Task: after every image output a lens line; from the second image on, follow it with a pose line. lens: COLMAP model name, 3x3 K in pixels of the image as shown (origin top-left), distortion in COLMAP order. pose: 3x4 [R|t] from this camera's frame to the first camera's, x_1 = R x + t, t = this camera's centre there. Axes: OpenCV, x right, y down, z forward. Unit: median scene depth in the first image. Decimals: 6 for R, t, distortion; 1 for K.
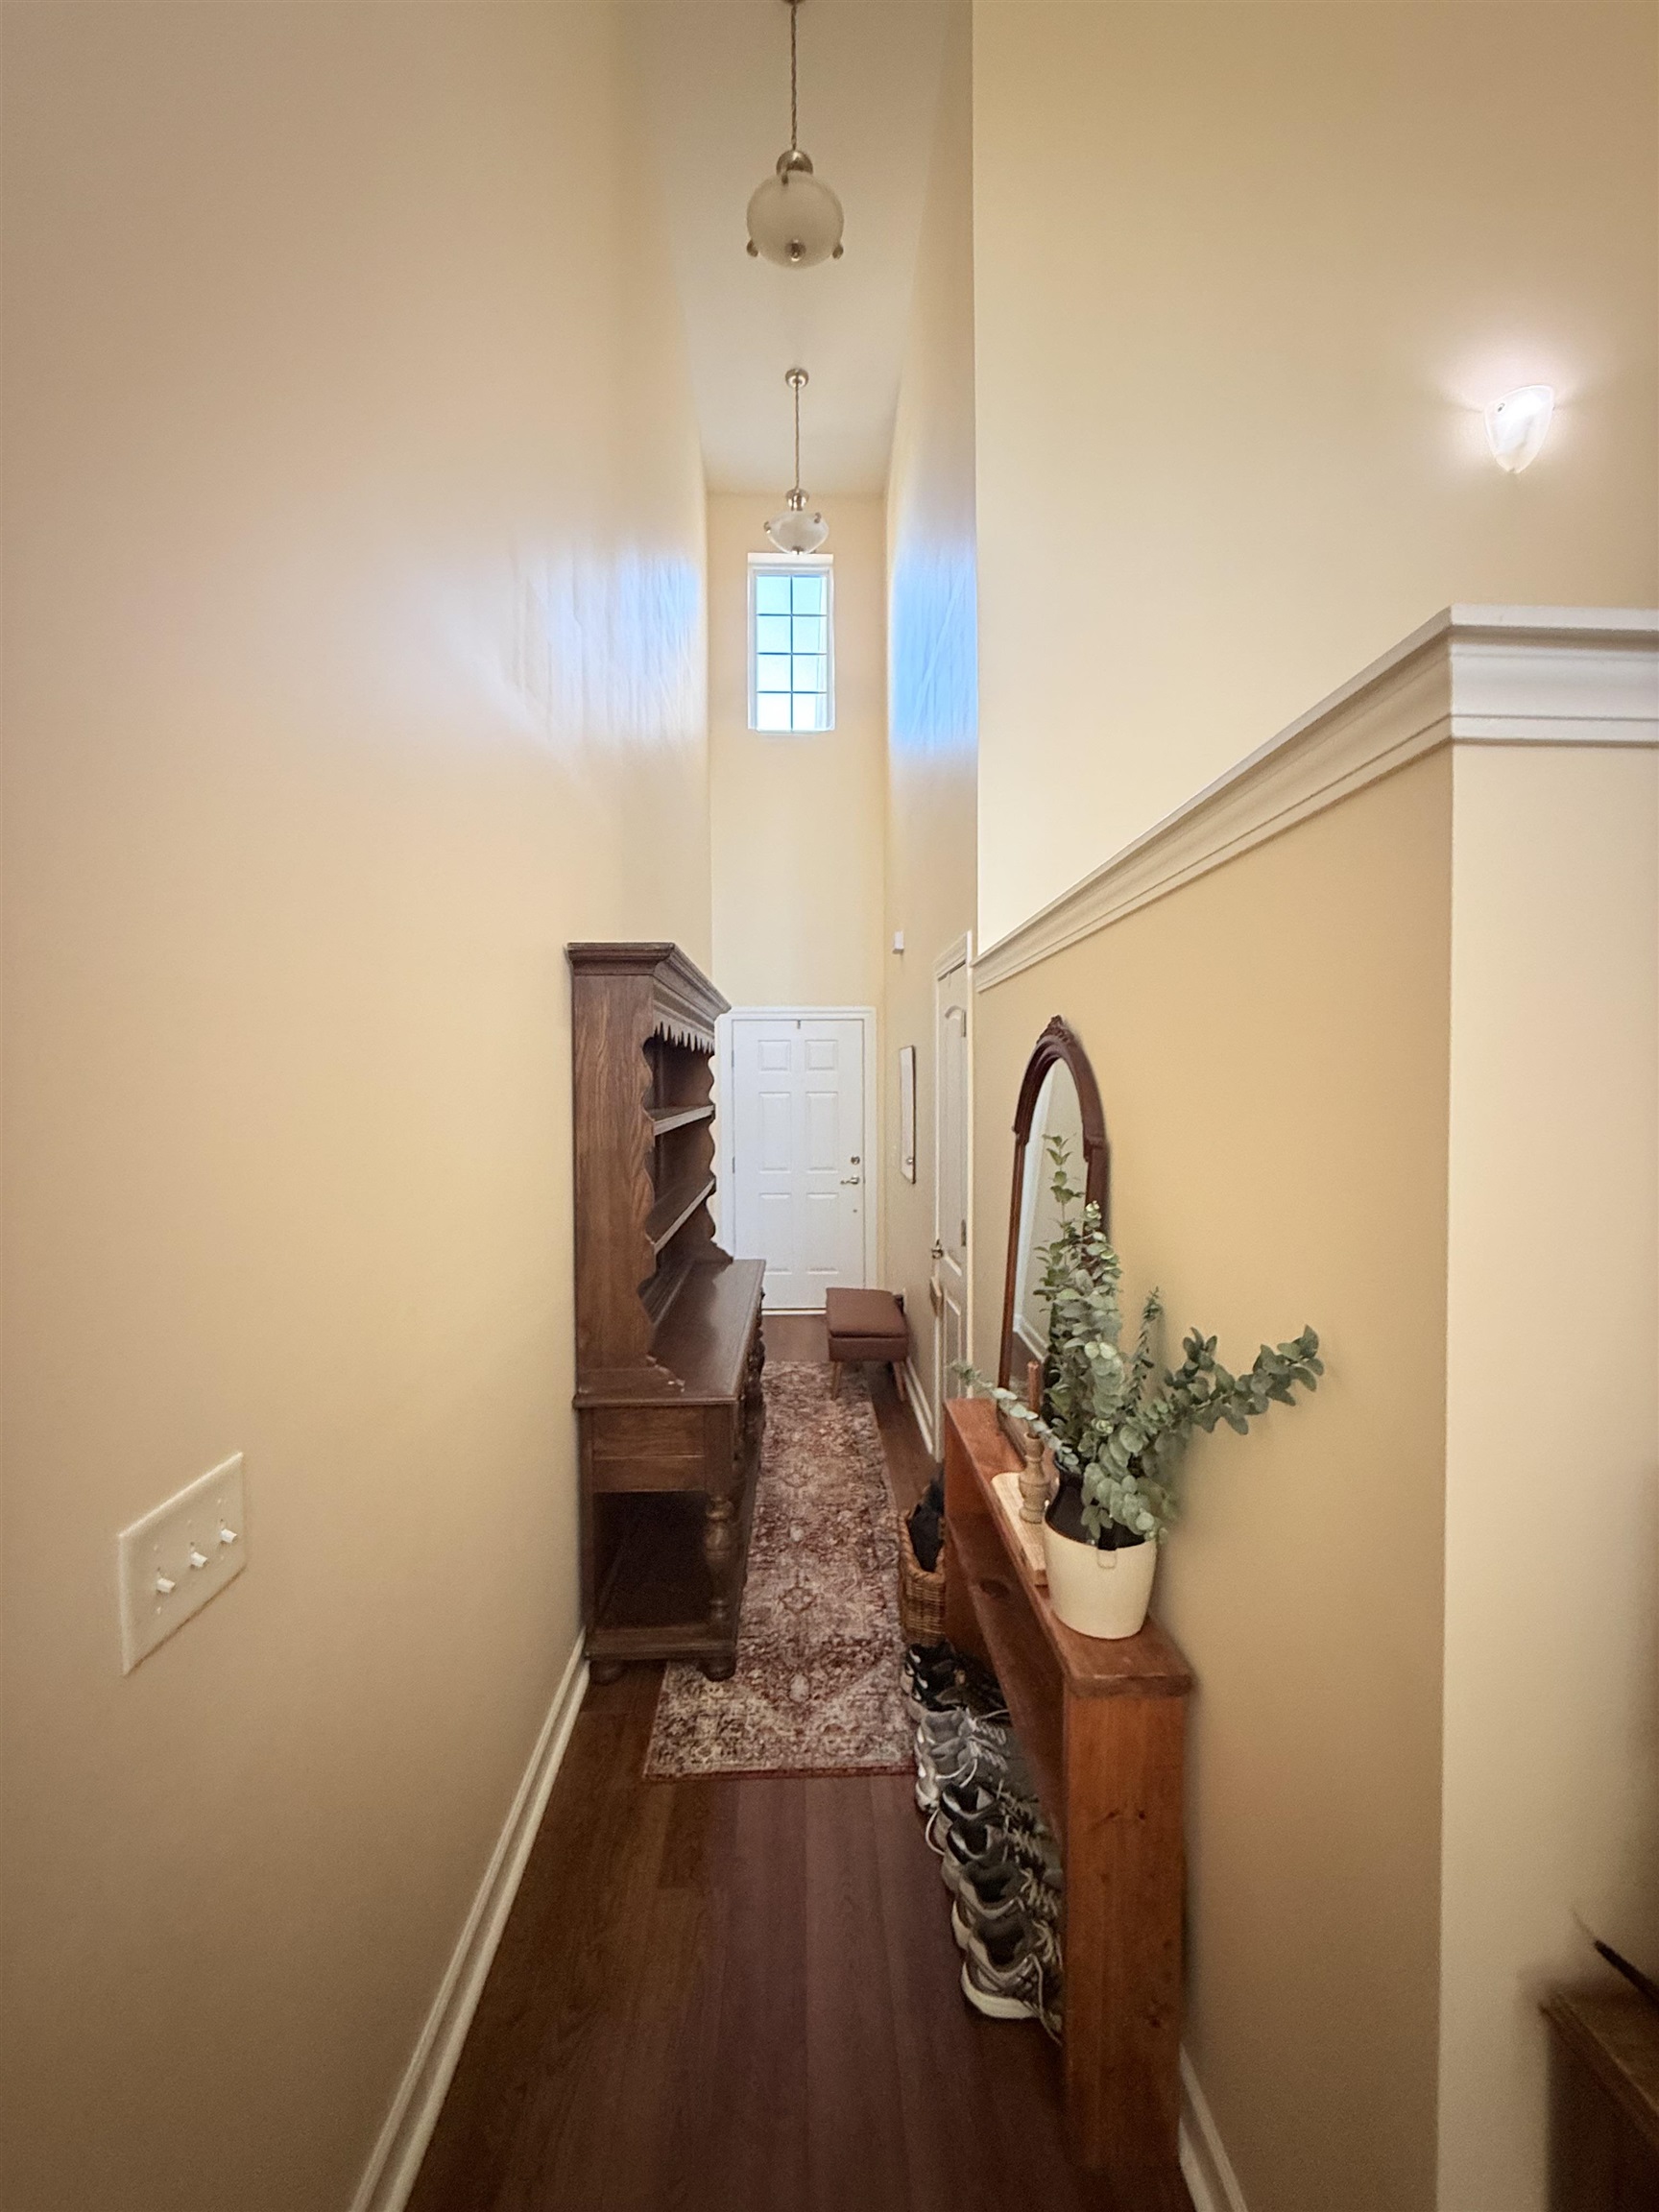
lens RADIAL K [[881.1, 0, 829.5], [0, 881.1, 1106.0], [0, 0, 1]] dist [0.001194, 0.000122]
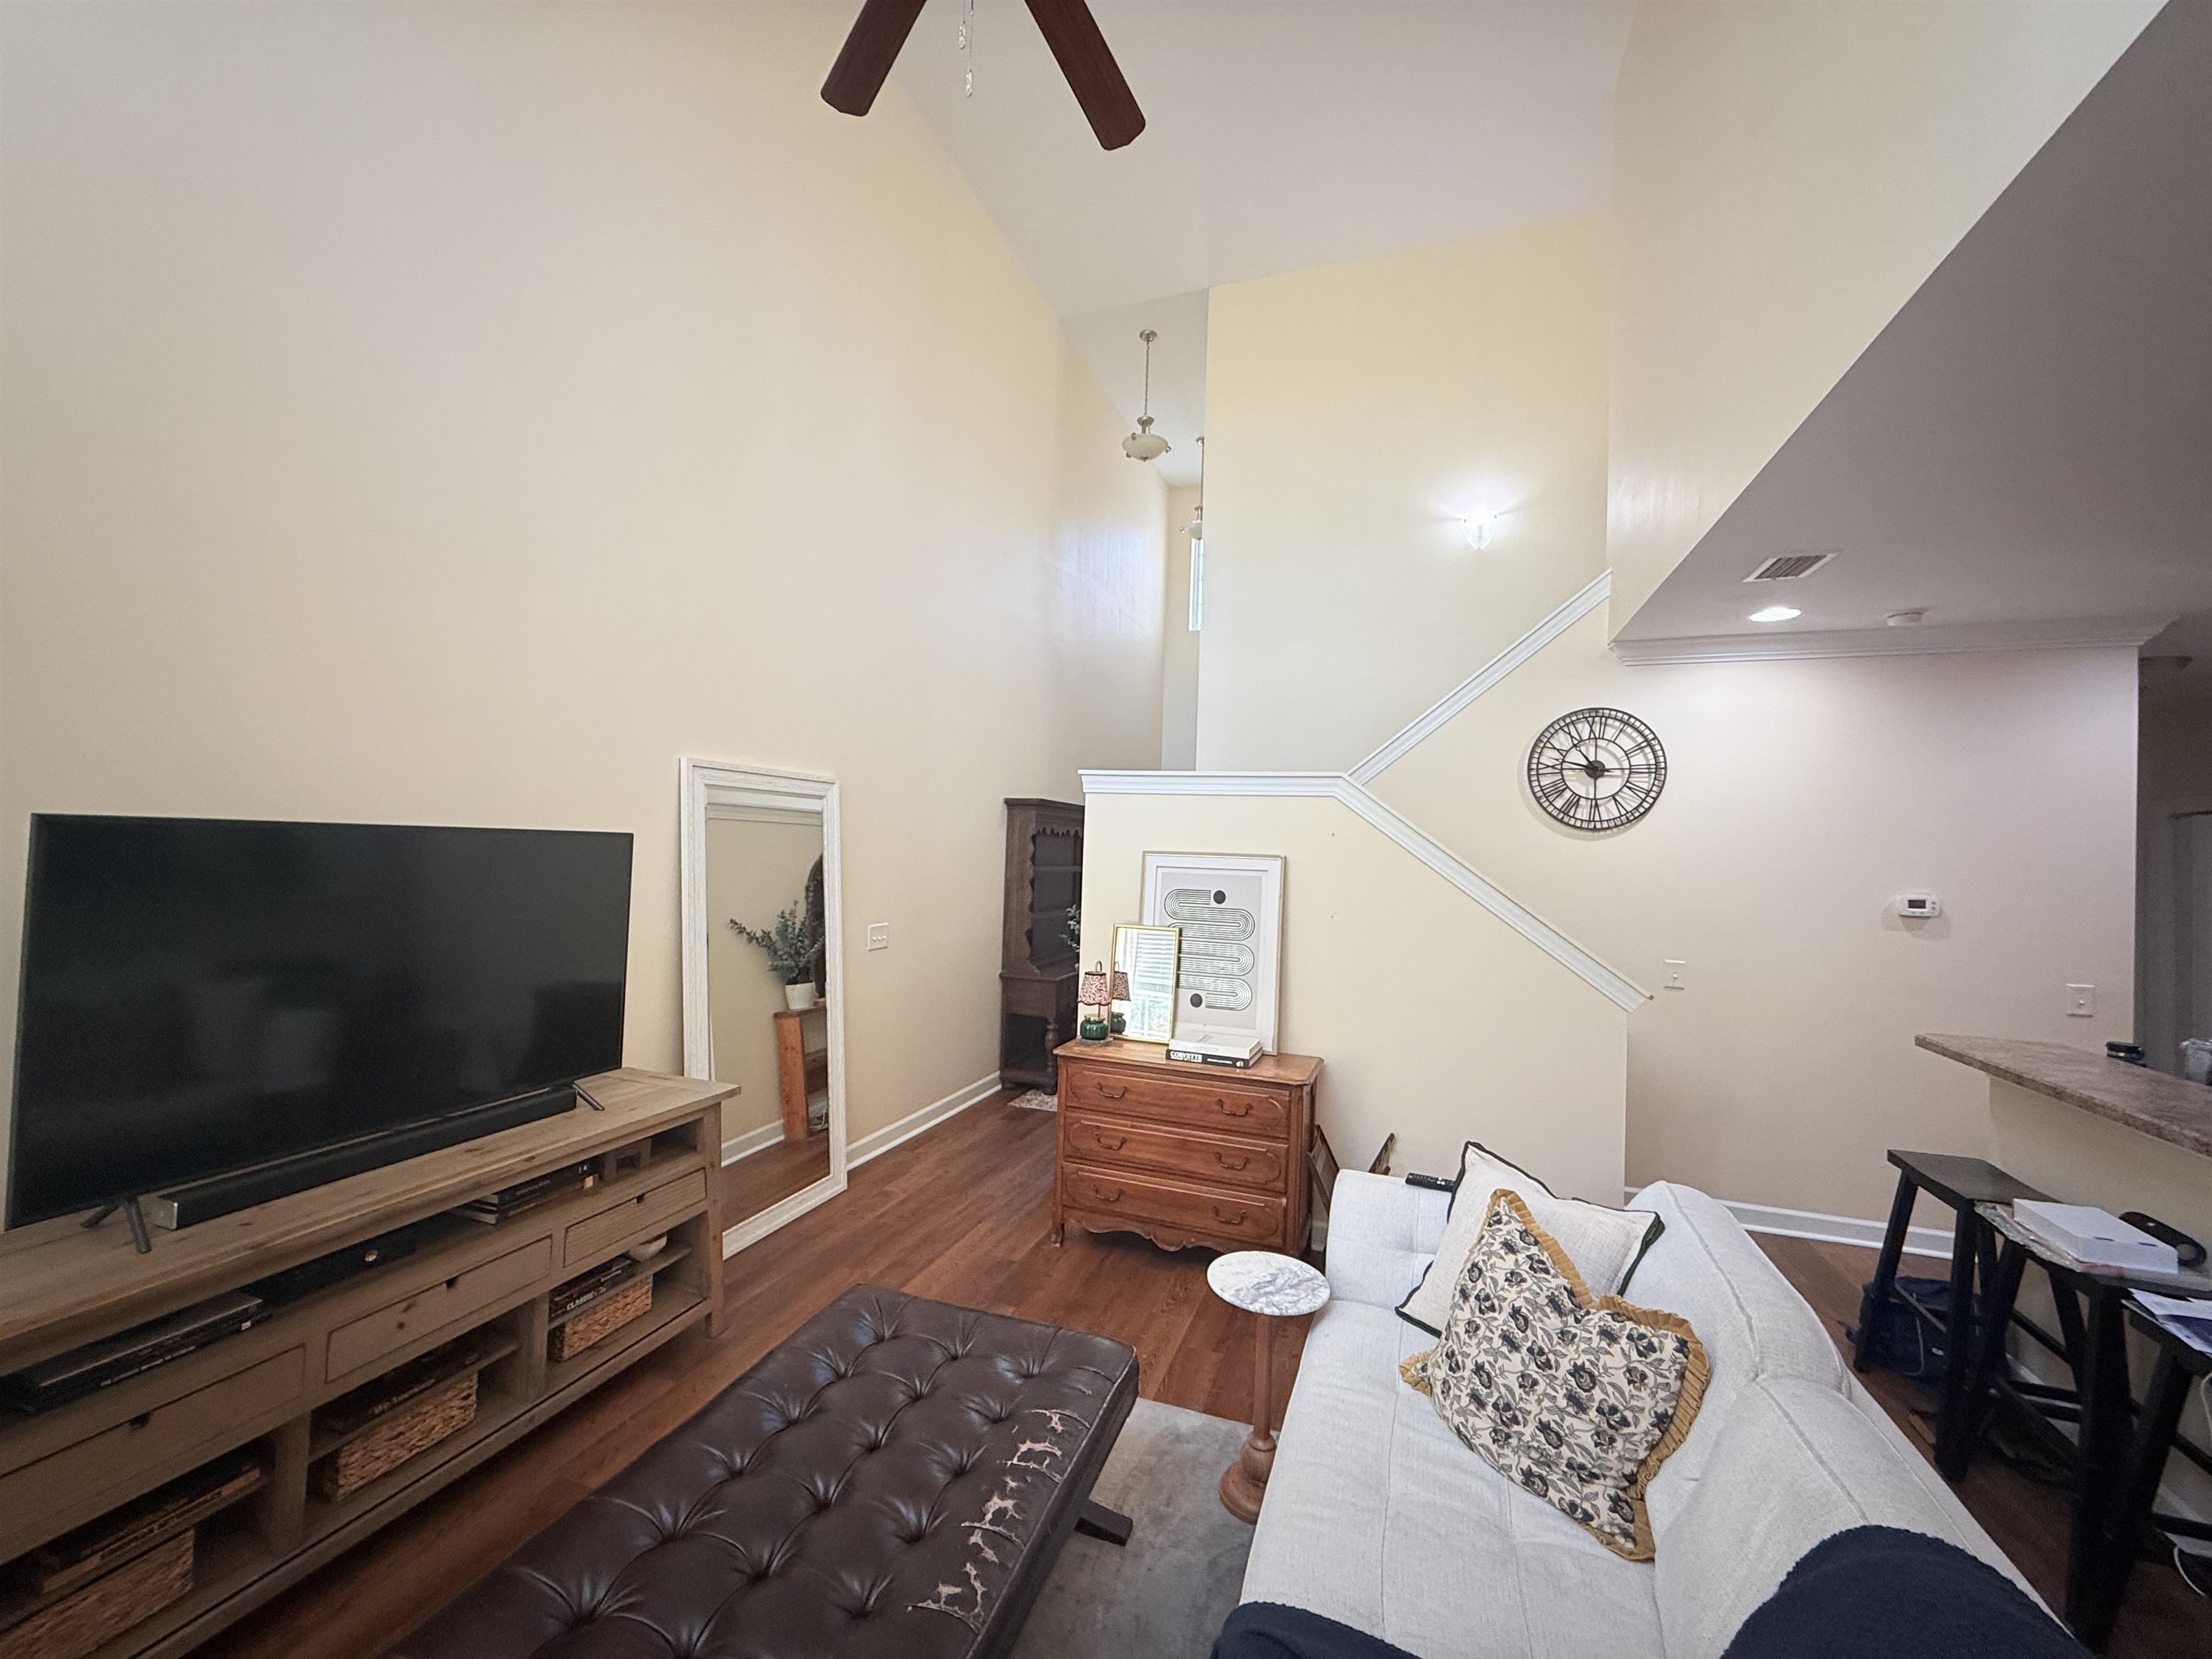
lens RADIAL K [[881.1, 0, 1106.0], [0, 881.1, 829.5], [0, 0, 1]] dist [0.001194, 0.000122]
pose [[0.928347, 0.028710, -0.370605, 0.936686], [-0.046601, 0.998136, -0.039410, -0.000255], [0.368783, 0.053857, 0.927954, -1.297259]]
